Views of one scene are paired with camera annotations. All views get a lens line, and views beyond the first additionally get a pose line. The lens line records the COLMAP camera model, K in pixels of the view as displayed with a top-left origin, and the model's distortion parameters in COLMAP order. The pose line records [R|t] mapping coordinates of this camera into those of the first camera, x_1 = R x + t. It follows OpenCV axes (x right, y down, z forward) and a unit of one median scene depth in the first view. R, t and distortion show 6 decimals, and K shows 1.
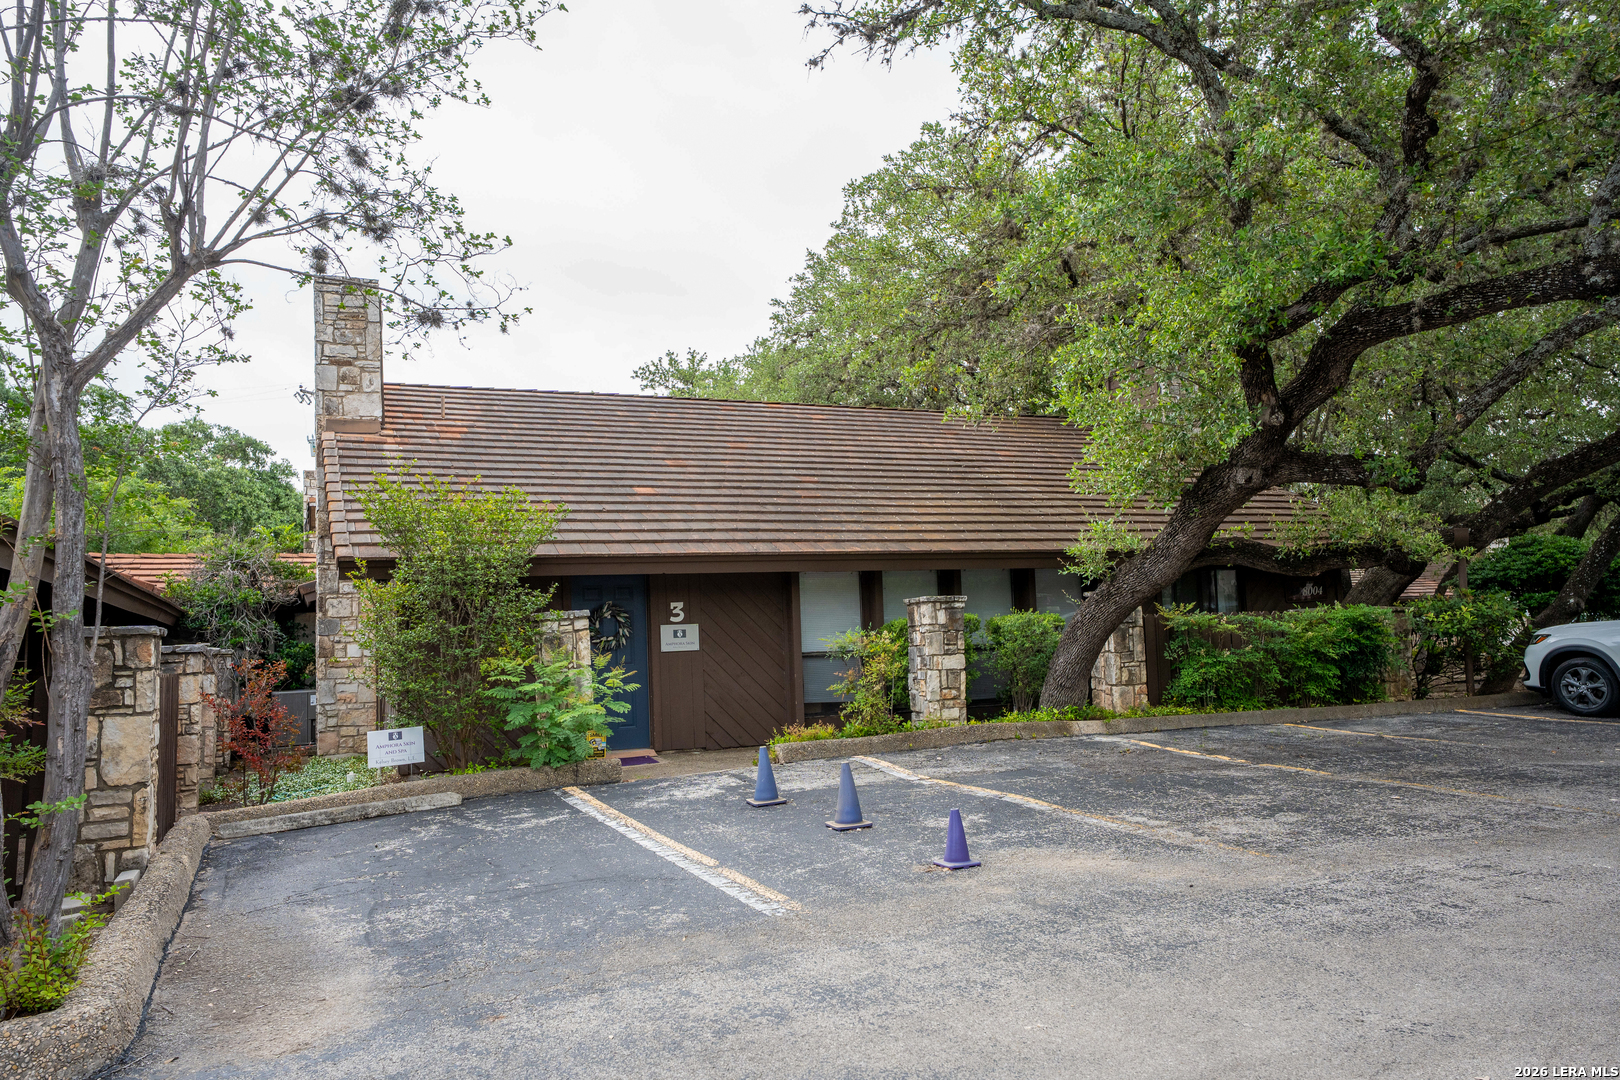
lens RADIAL K [[1190.7, 0, 808.9], [0, 1190.7, 538.8], [0, 0, 1]] dist [0.046177, 0.007353]
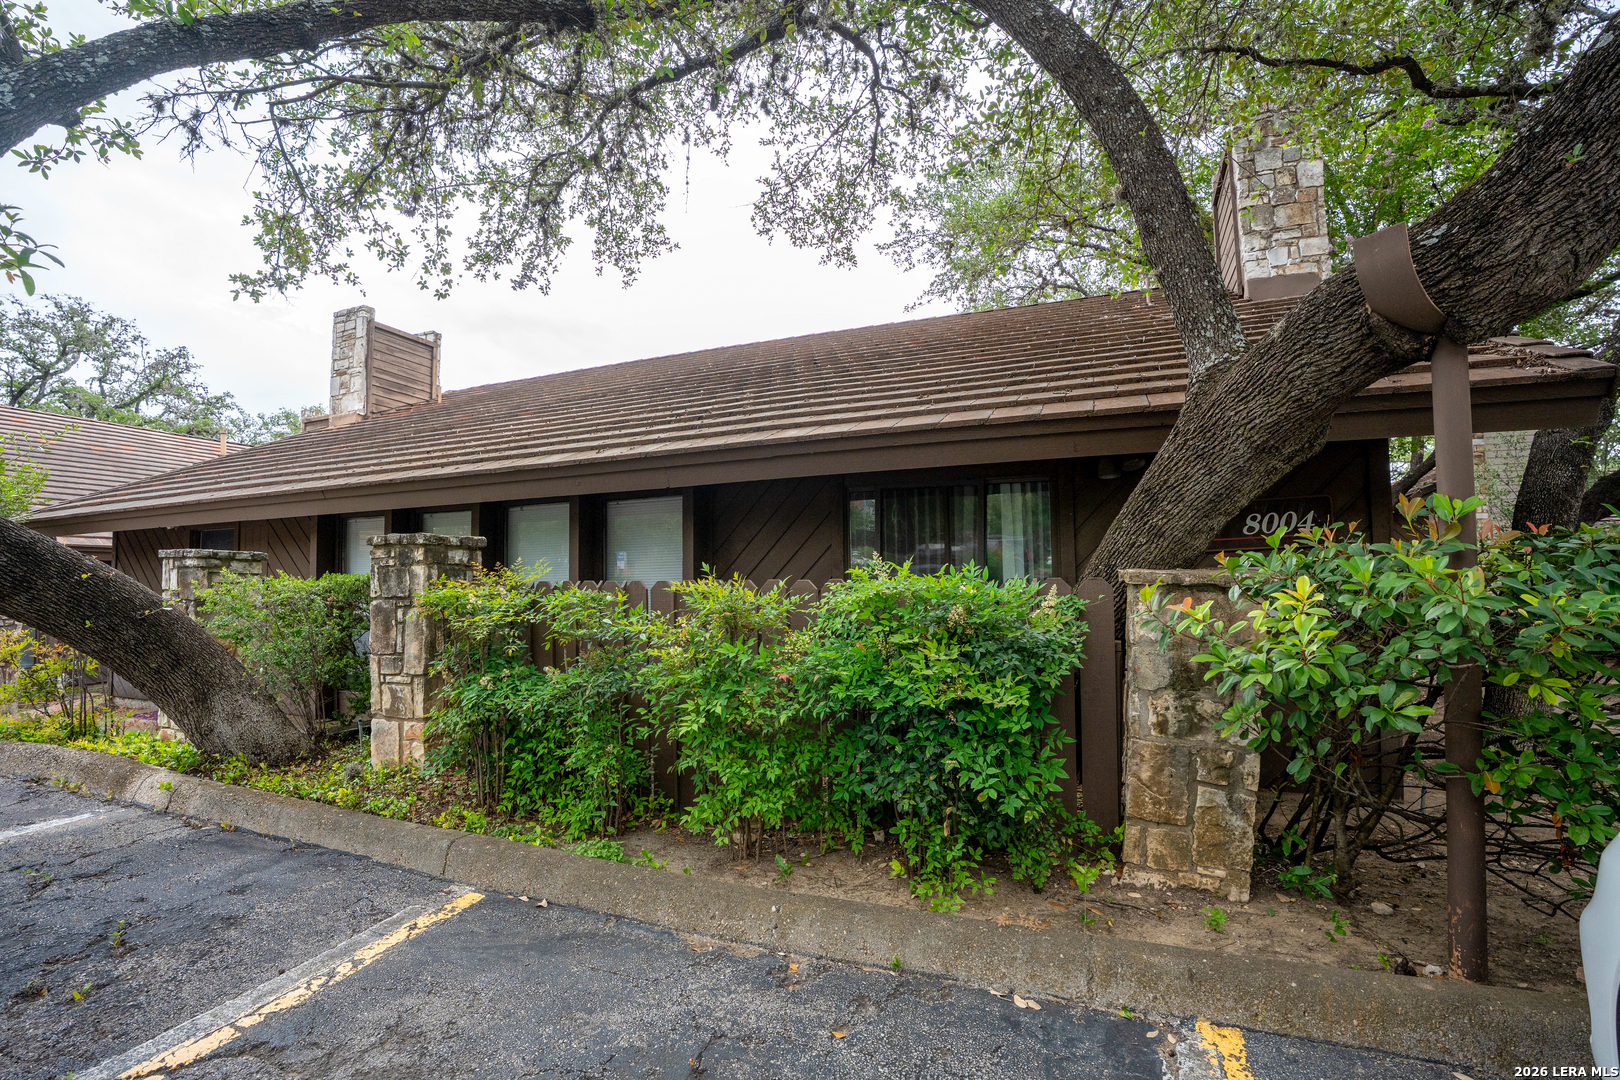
lens RADIAL K [[742.2, 0, 805.6], [0, 742.2, 545.0], [0, 0, 1]] dist [-0.045043, 0.000204]
pose [[0.698552, -0.007953, -0.715515, 0.619206], [0.043612, 0.998552, 0.031479, 0.045338], [0.714229, -0.053195, 0.697888, 0.911191]]
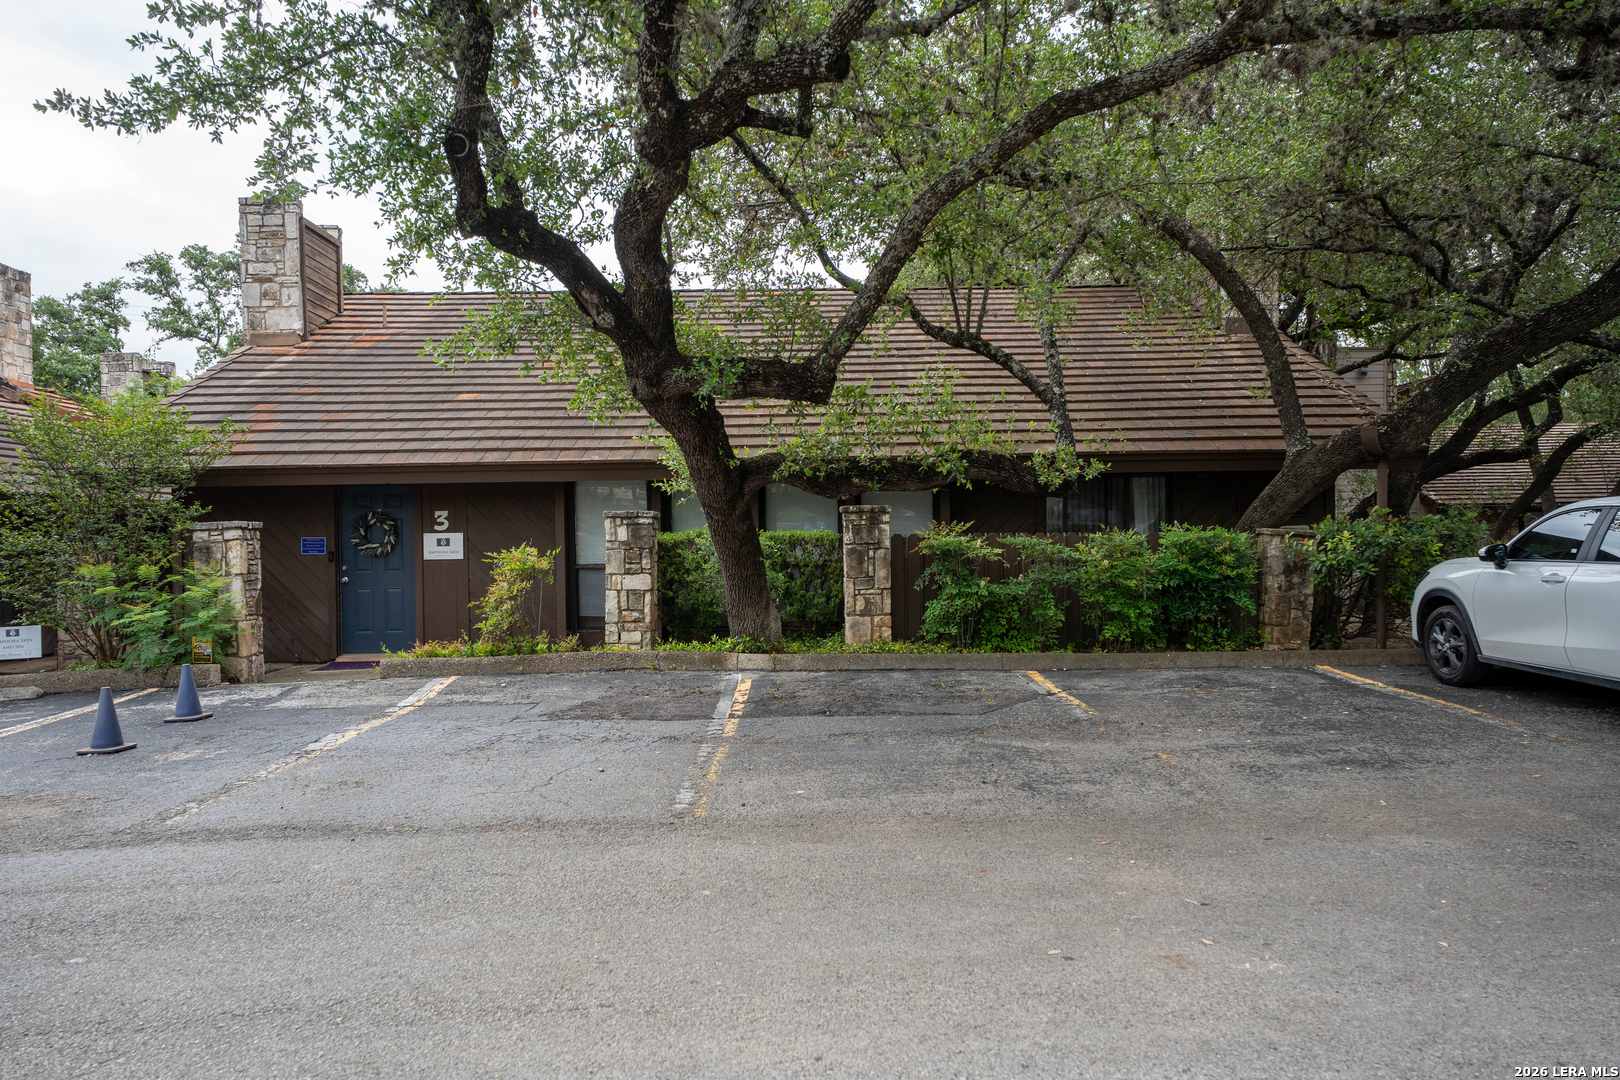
lens RADIAL K [[1235.8, 0, 815.3], [0, 1235.8, 542.1], [0, 0, 1]] dist [0.046898, 0.005290]
pose [[0.920463, 0.028018, -0.389825, 0.583685], [0.010605, 0.995269, 0.096573, -0.017898], [0.390687, -0.093026, 0.915811, 0.165904]]
